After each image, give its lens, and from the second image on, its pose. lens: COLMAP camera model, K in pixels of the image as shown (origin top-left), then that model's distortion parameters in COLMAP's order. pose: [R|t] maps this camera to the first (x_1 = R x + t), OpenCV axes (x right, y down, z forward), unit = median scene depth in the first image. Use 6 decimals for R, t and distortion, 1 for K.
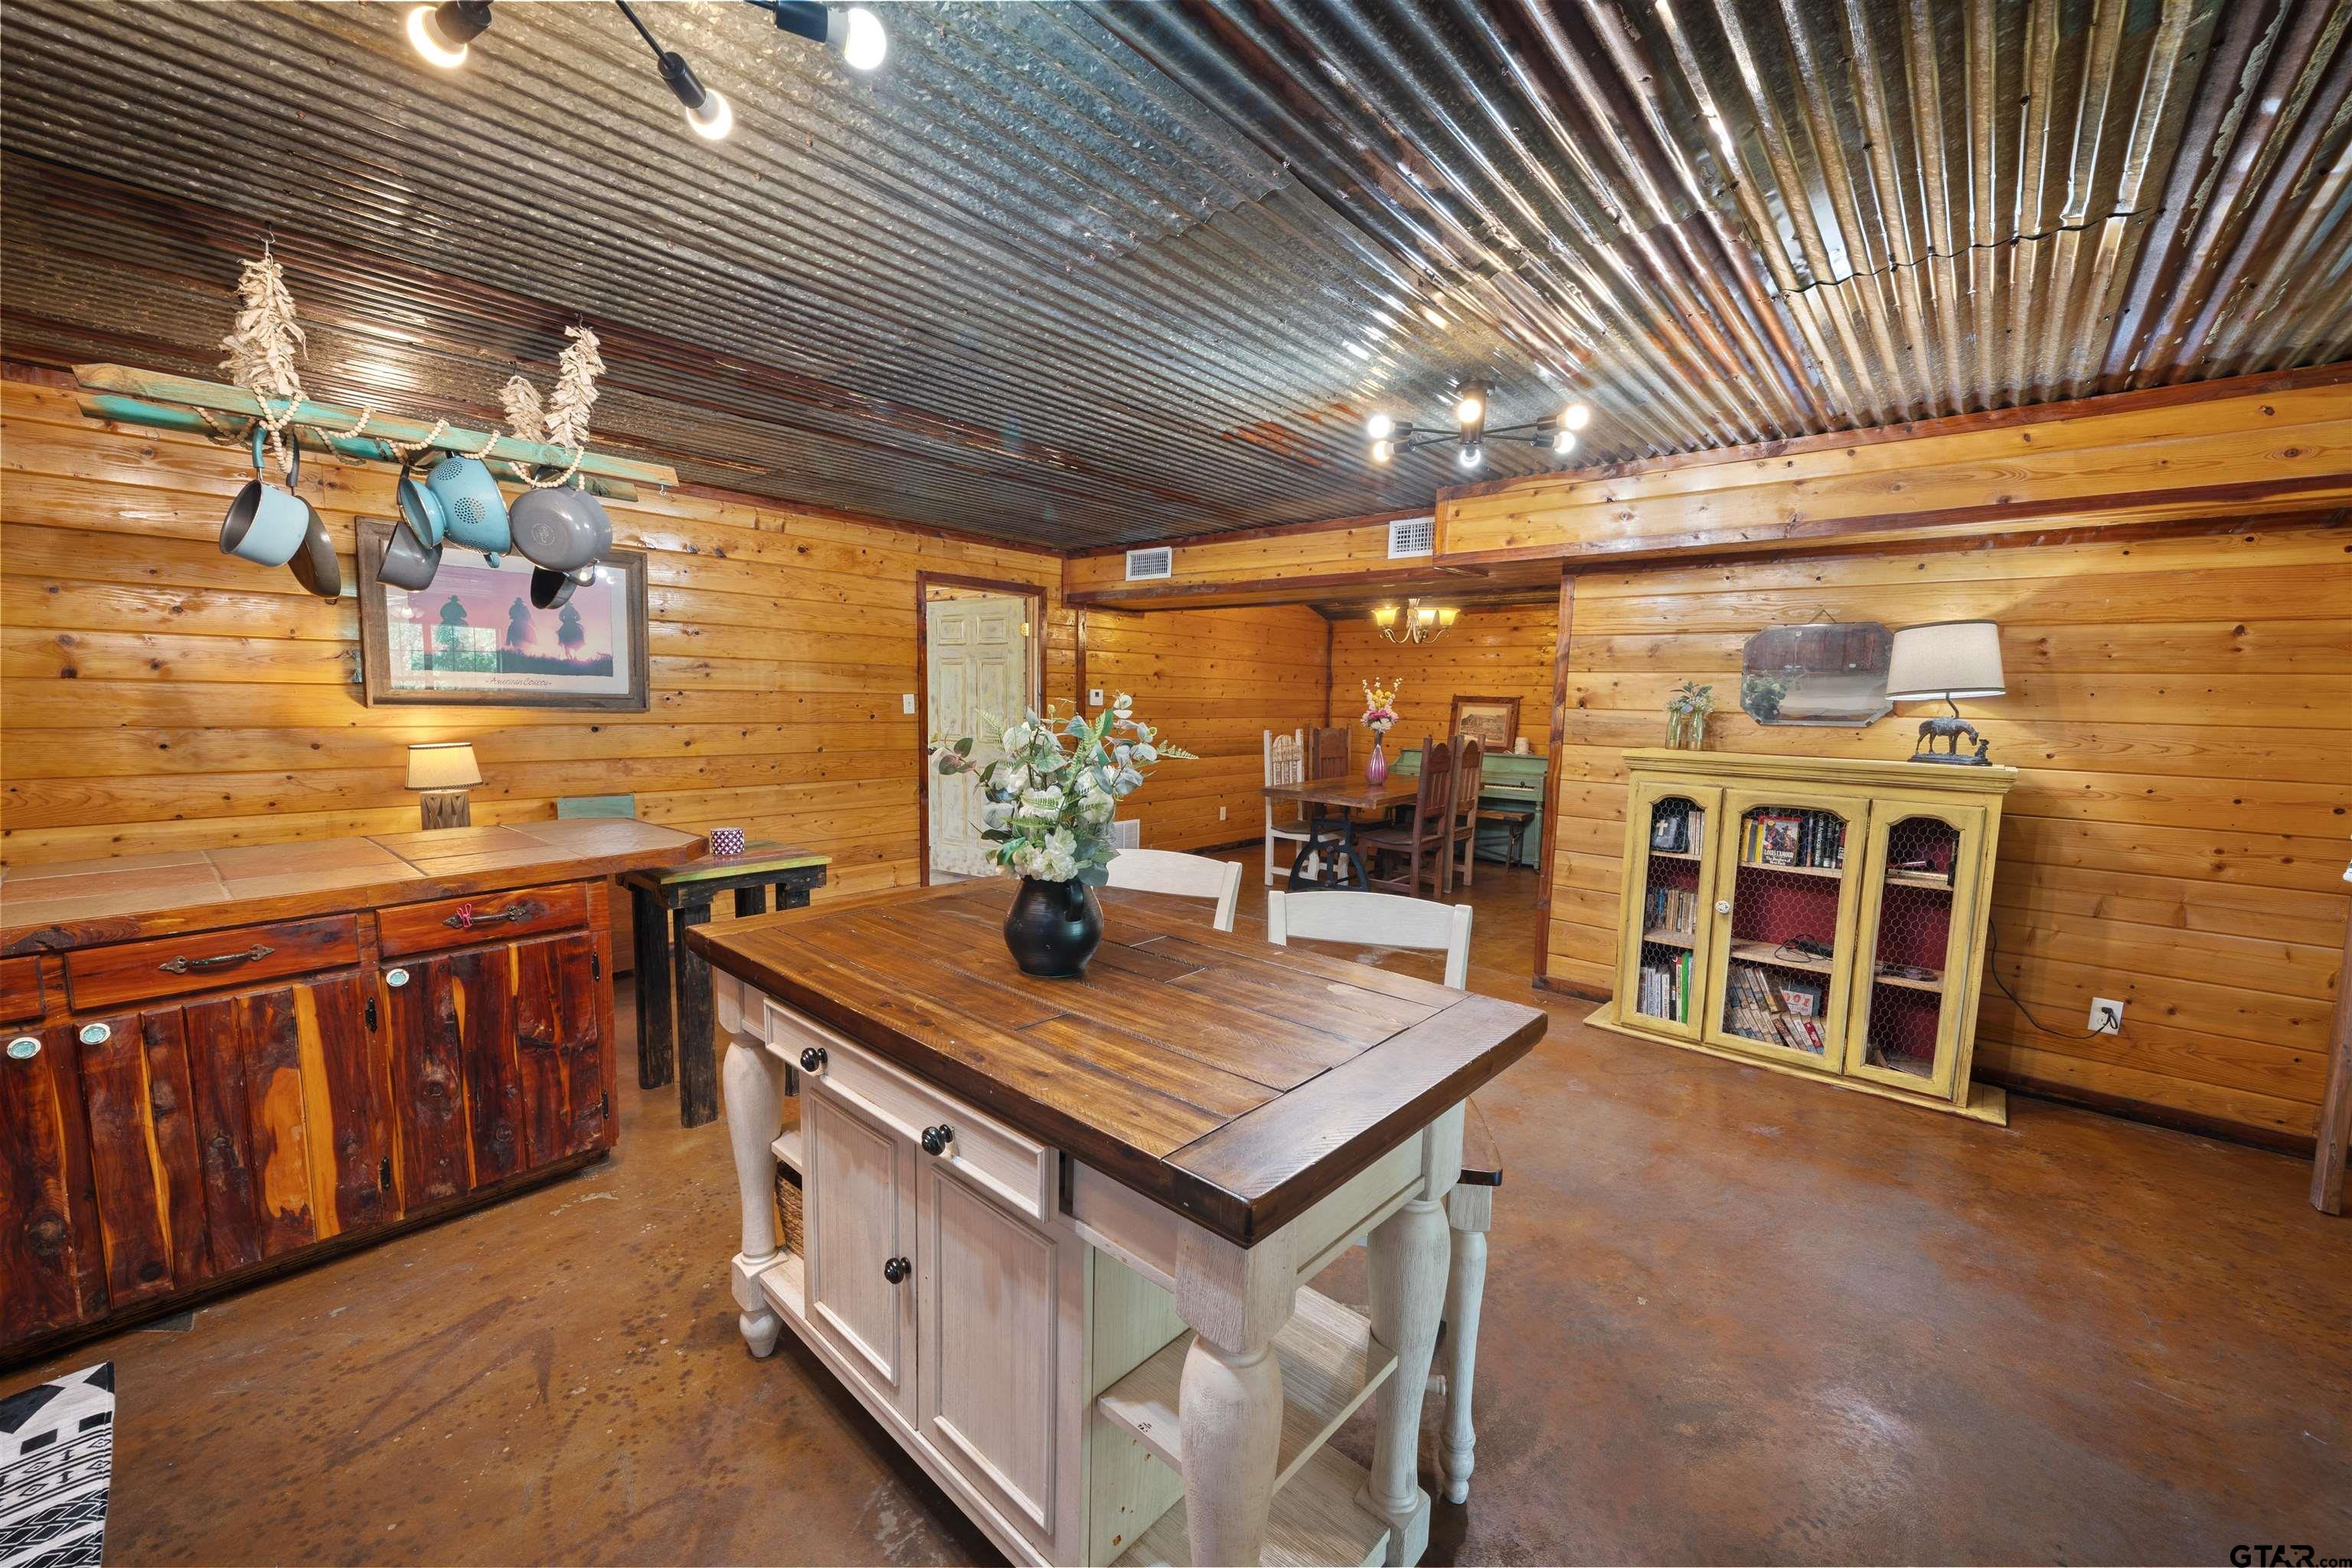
lens RADIAL K [[917.9, 0, 1163.5], [0, 917.9, 796.0], [0, 0, 1]] dist [-0.001514, -0.000144]
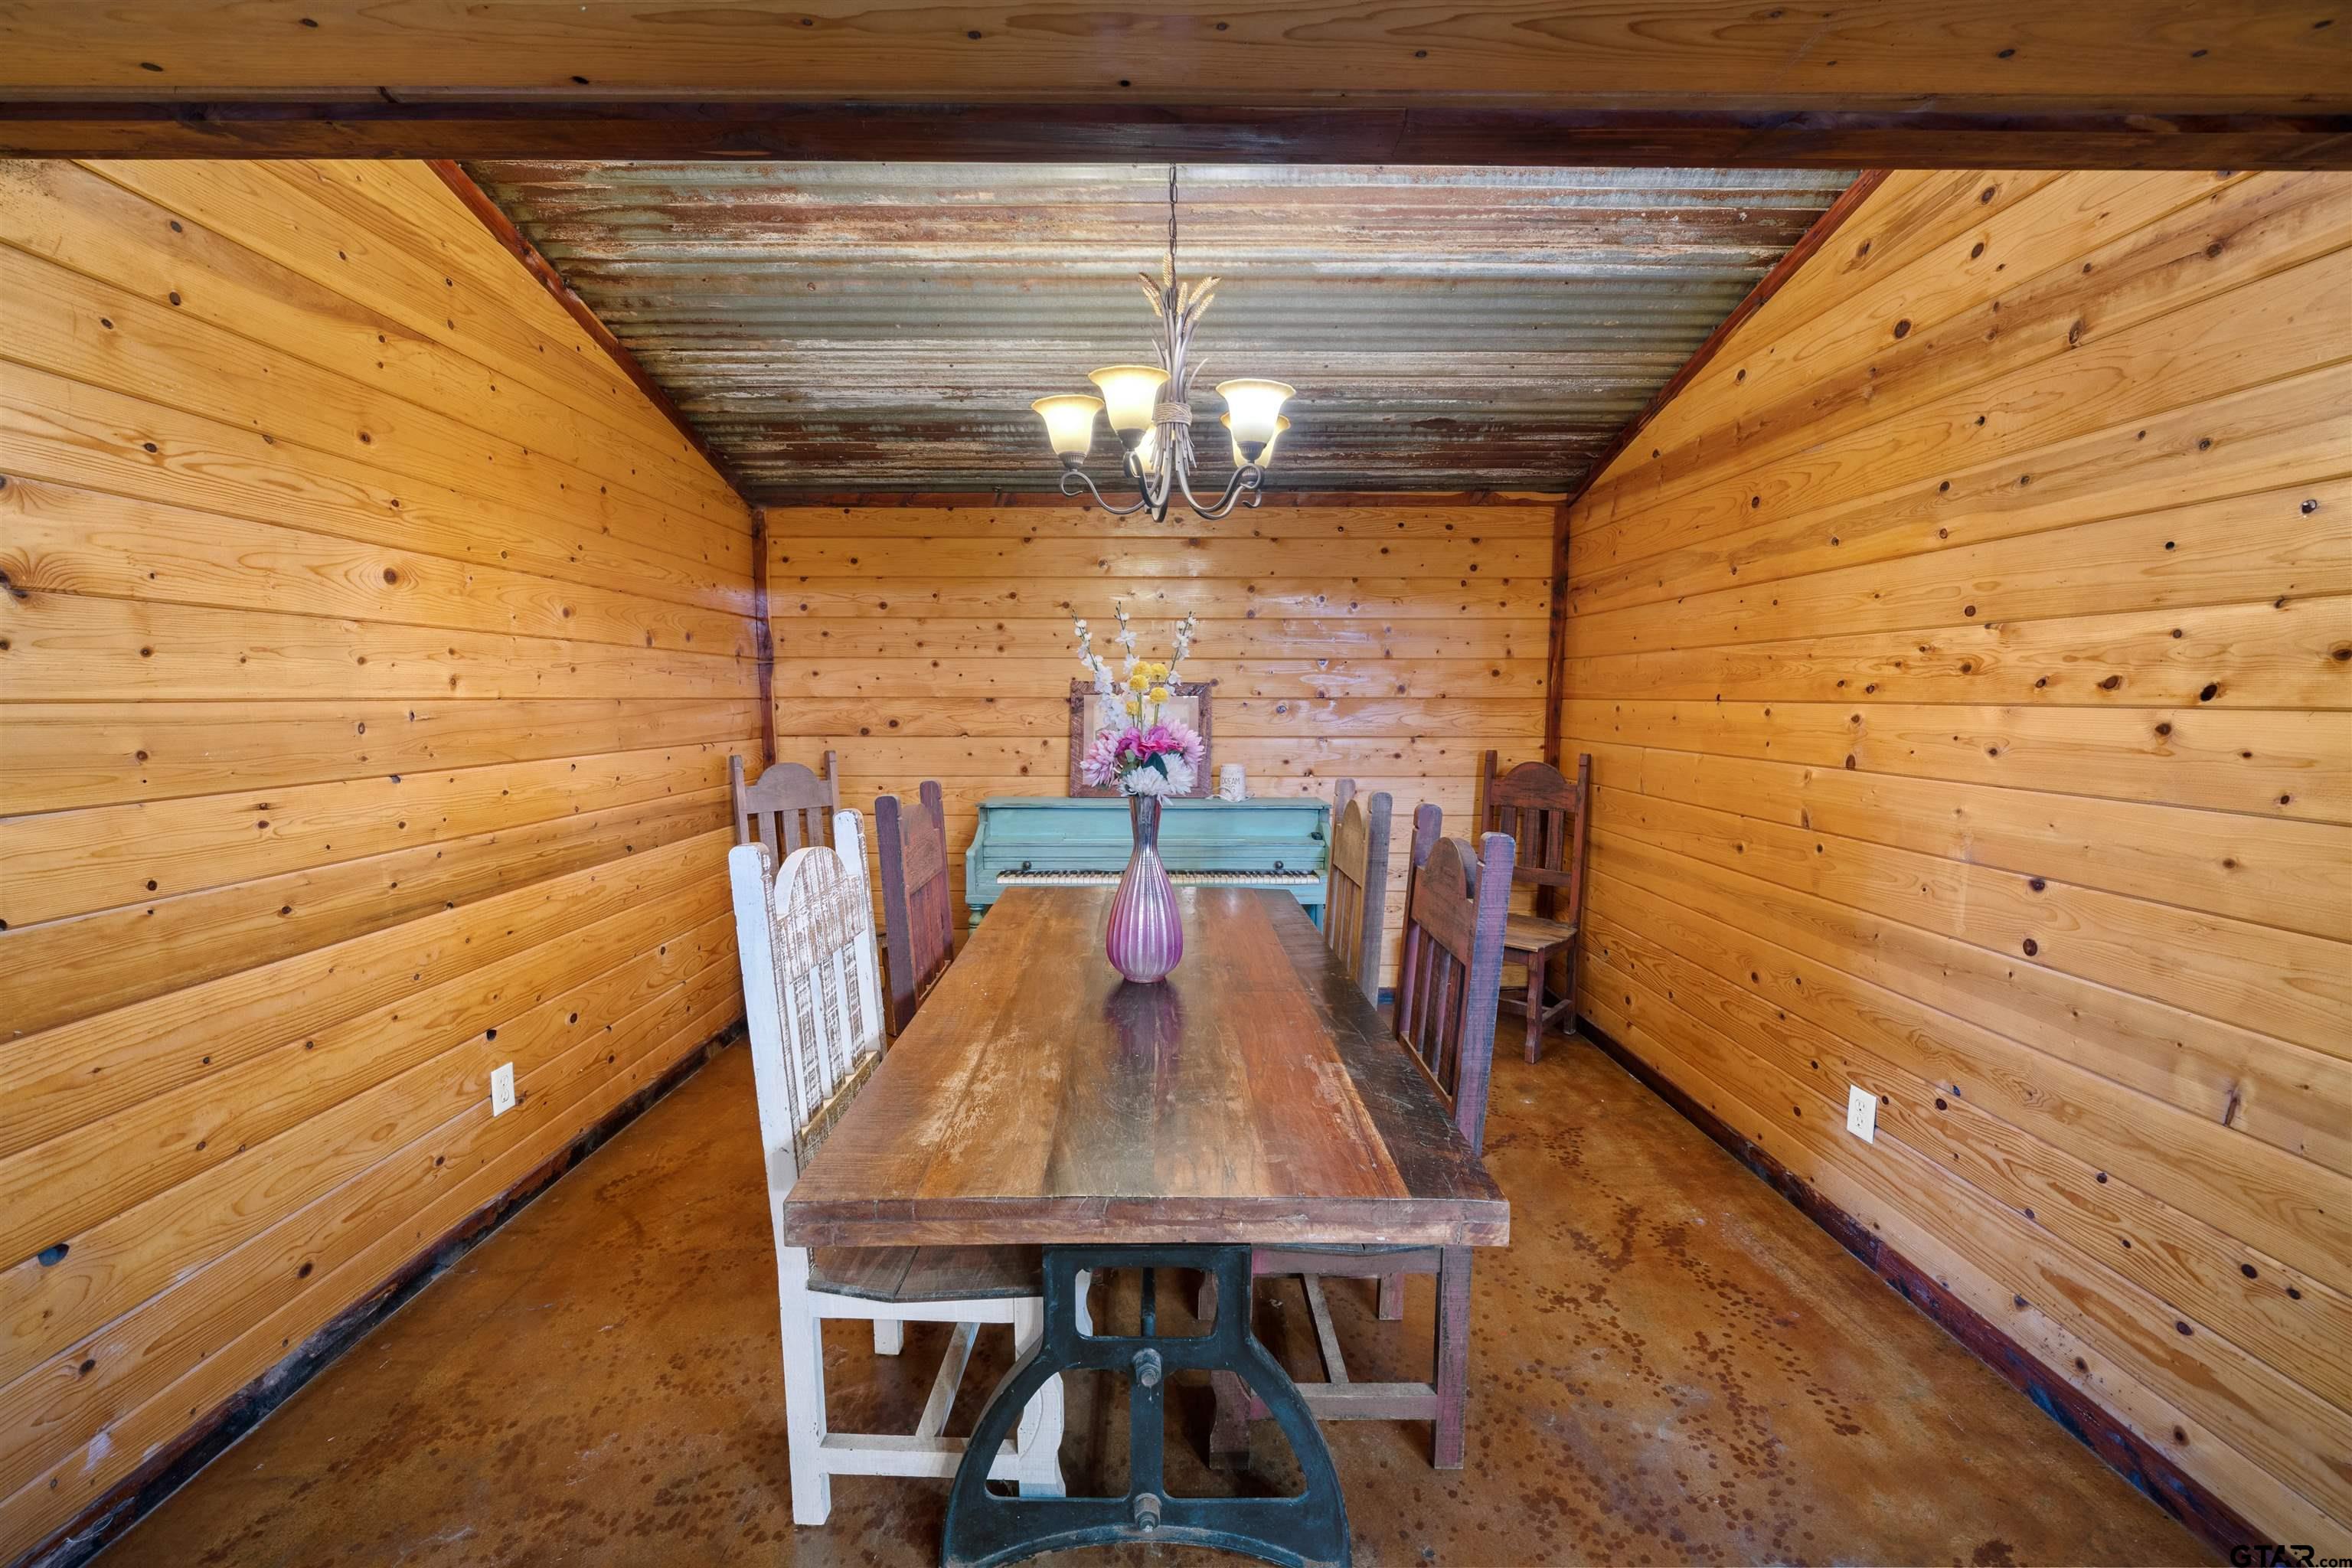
lens RADIAL K [[917.9, 0, 1163.5], [0, 917.9, 796.0], [0, 0, 1]] dist [-0.001514, -0.000144]
pose [[0.752687, -0.089923, 0.652209, 0.040916], [0.086578, 0.995545, 0.037344, -0.067129], [-0.652661, 0.028358, 0.757119, 0.635956]]
